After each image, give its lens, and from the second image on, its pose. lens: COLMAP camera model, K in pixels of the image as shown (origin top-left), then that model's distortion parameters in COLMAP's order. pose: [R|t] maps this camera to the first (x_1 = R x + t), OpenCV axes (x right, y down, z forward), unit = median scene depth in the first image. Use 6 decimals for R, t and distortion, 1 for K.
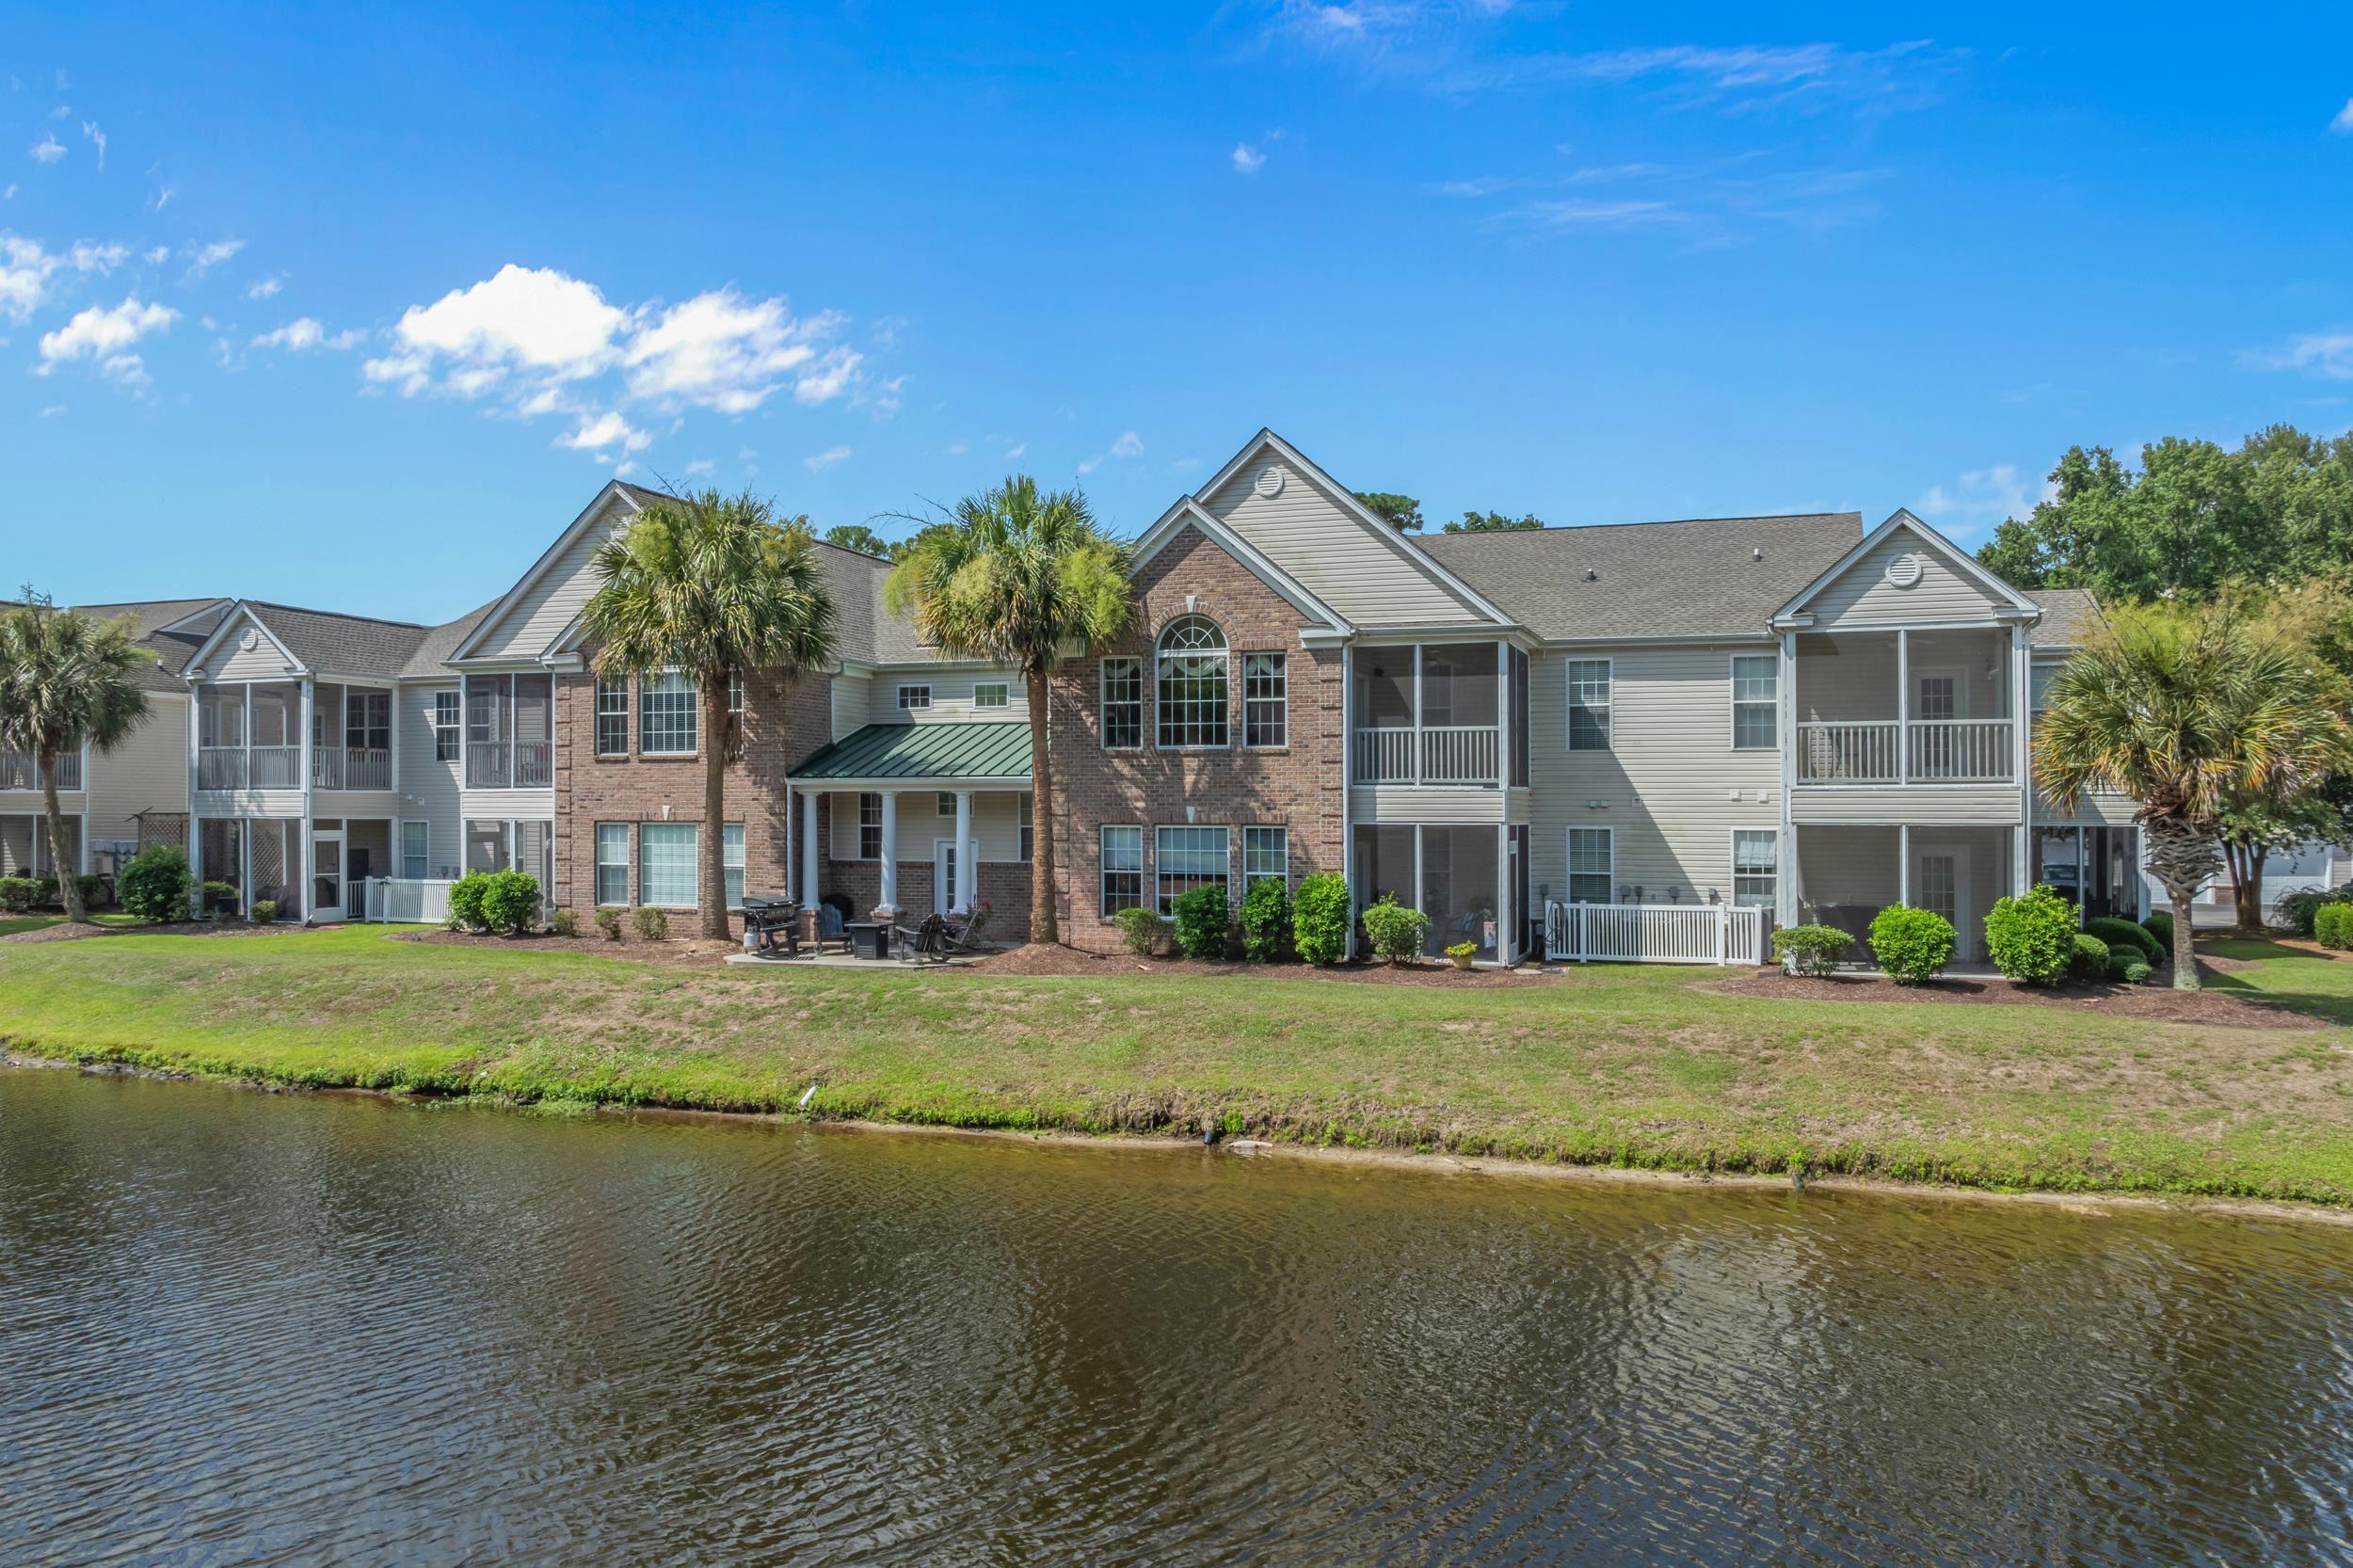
lens RADIAL K [[1699.3, 0, 1179.2], [0, 1699.3, 786.2], [0, 0, 1]] dist [0.000640, 0.001436]
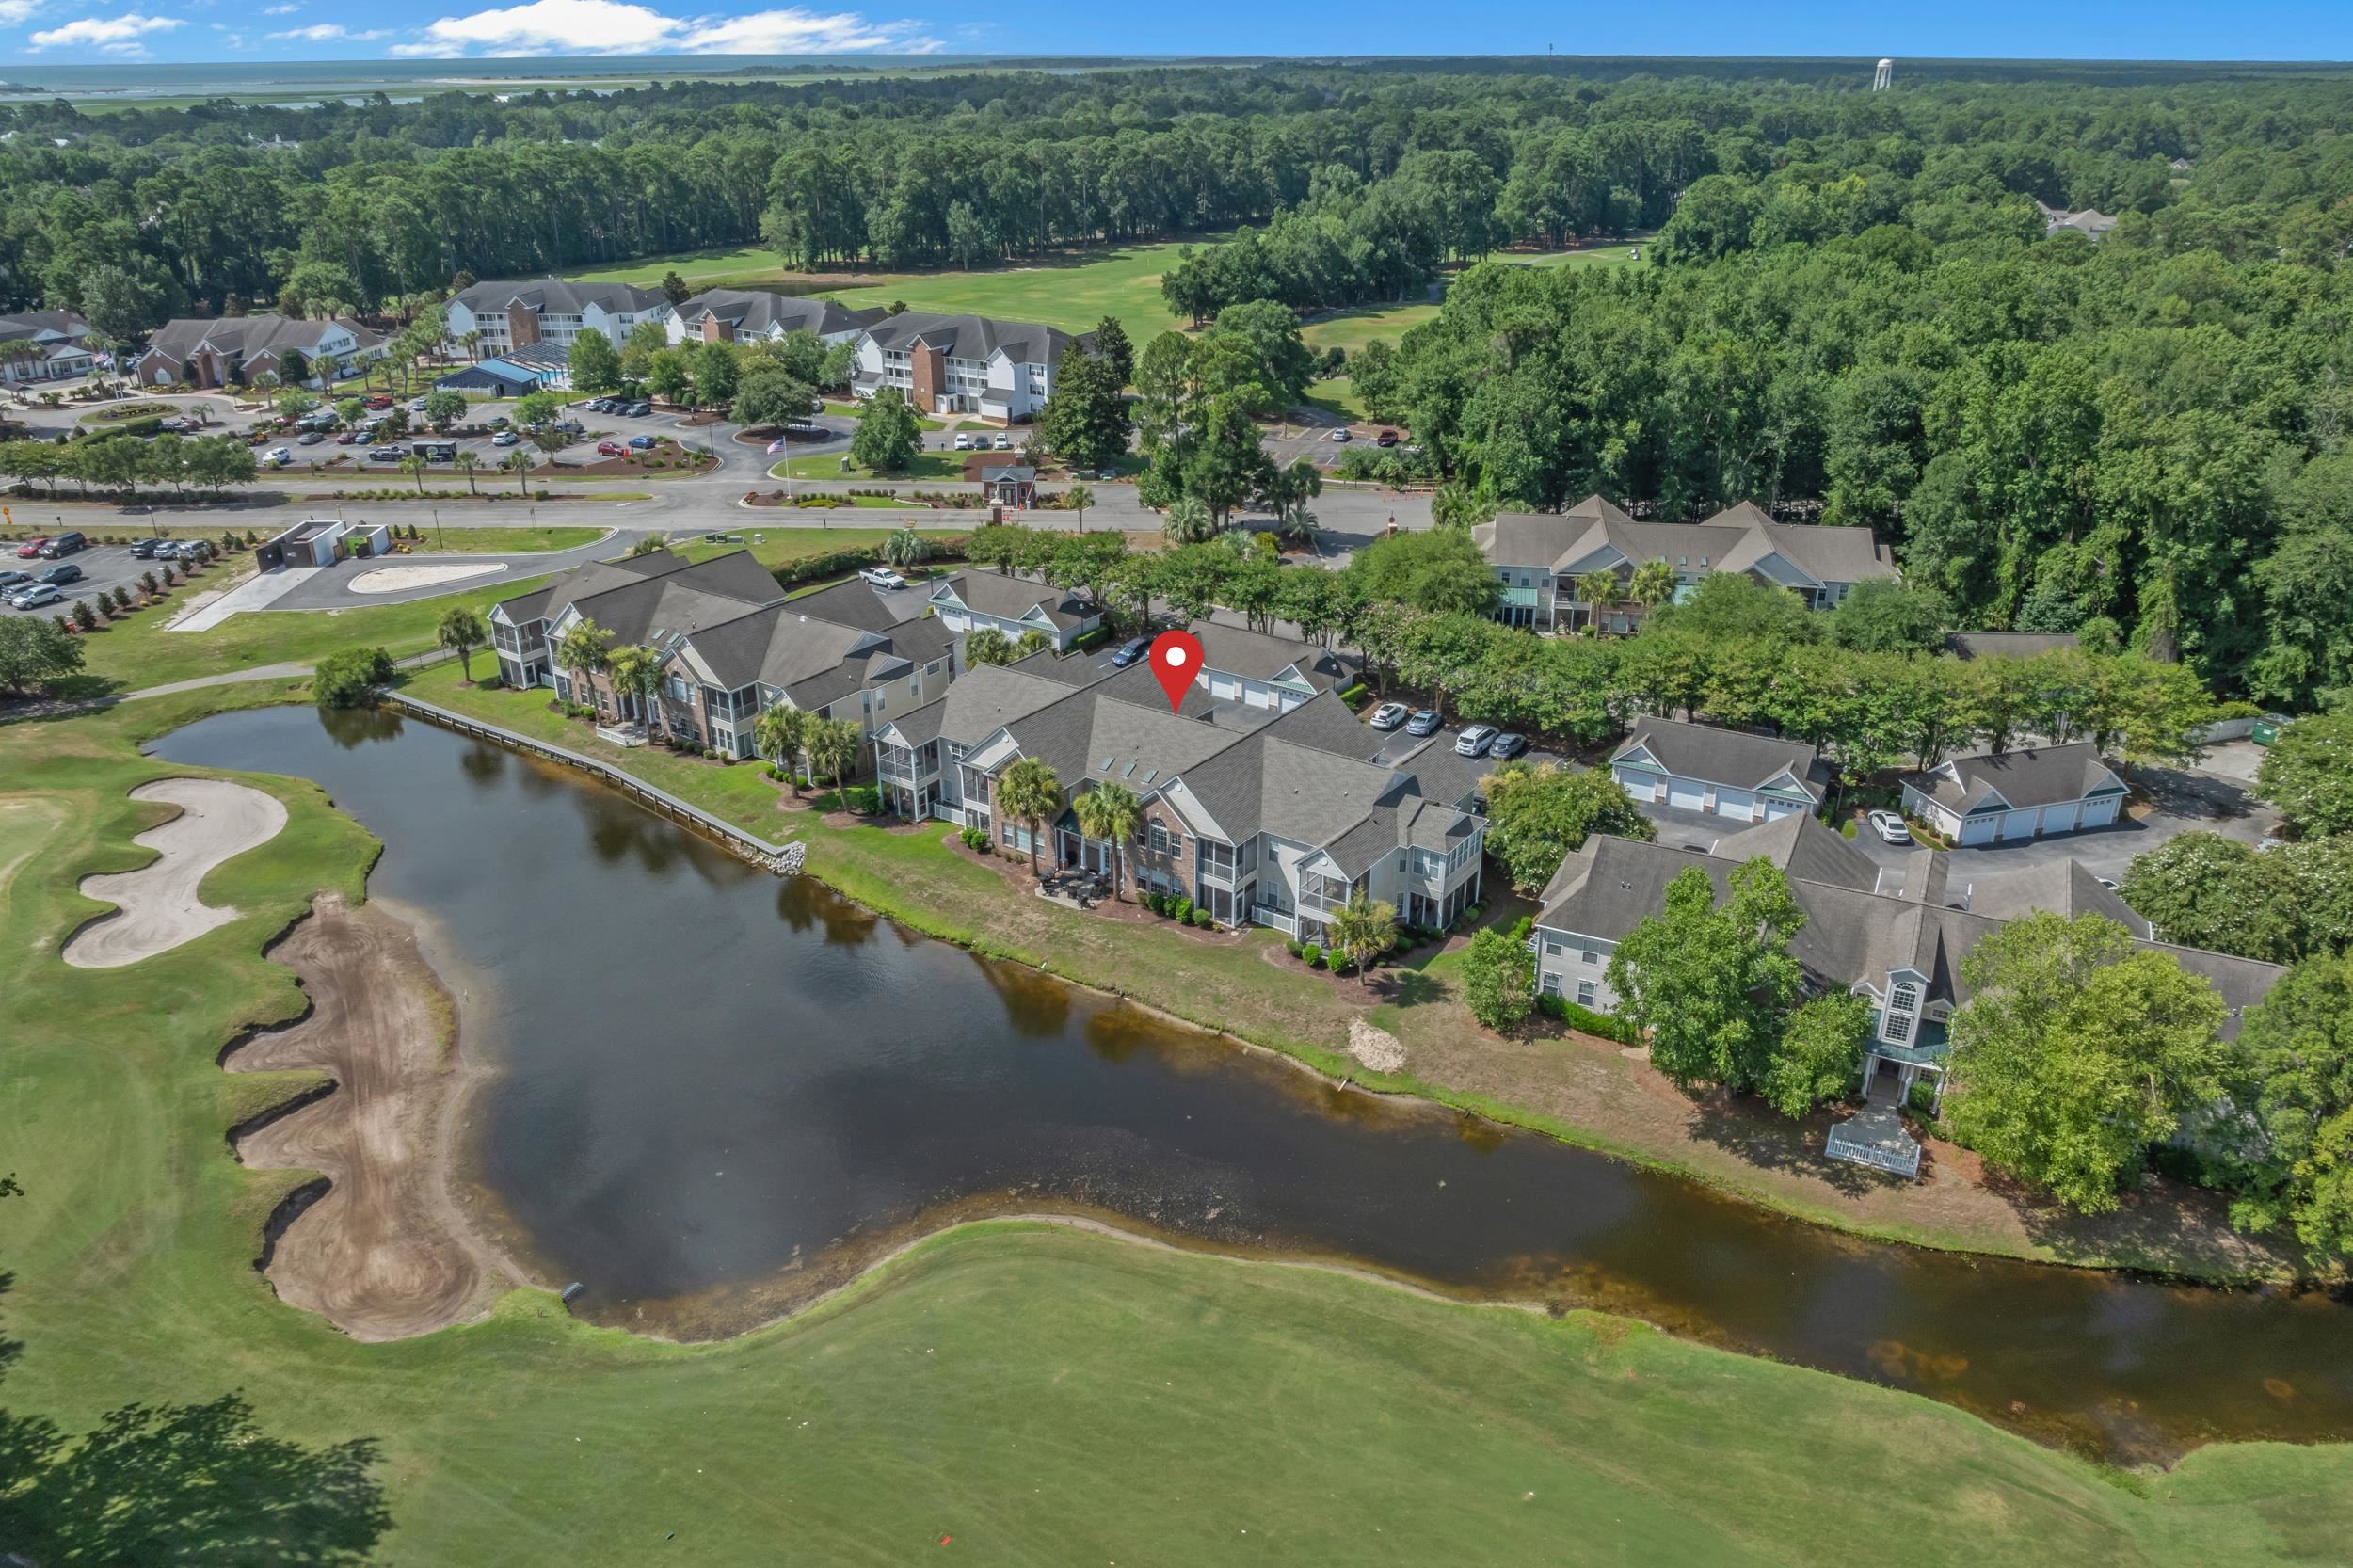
lens RADIAL K [[1699.3, 0, 1177.2], [0, 1699.3, 782.6], [0, 0, 1]] dist [0.000640, 0.001436]
pose [[0.962039, 0.108408, -0.250458, 0.794976], [0.002613, 0.914019, 0.405663, -1.379836], [0.272900, -0.390918, 0.879038, -1.752564]]
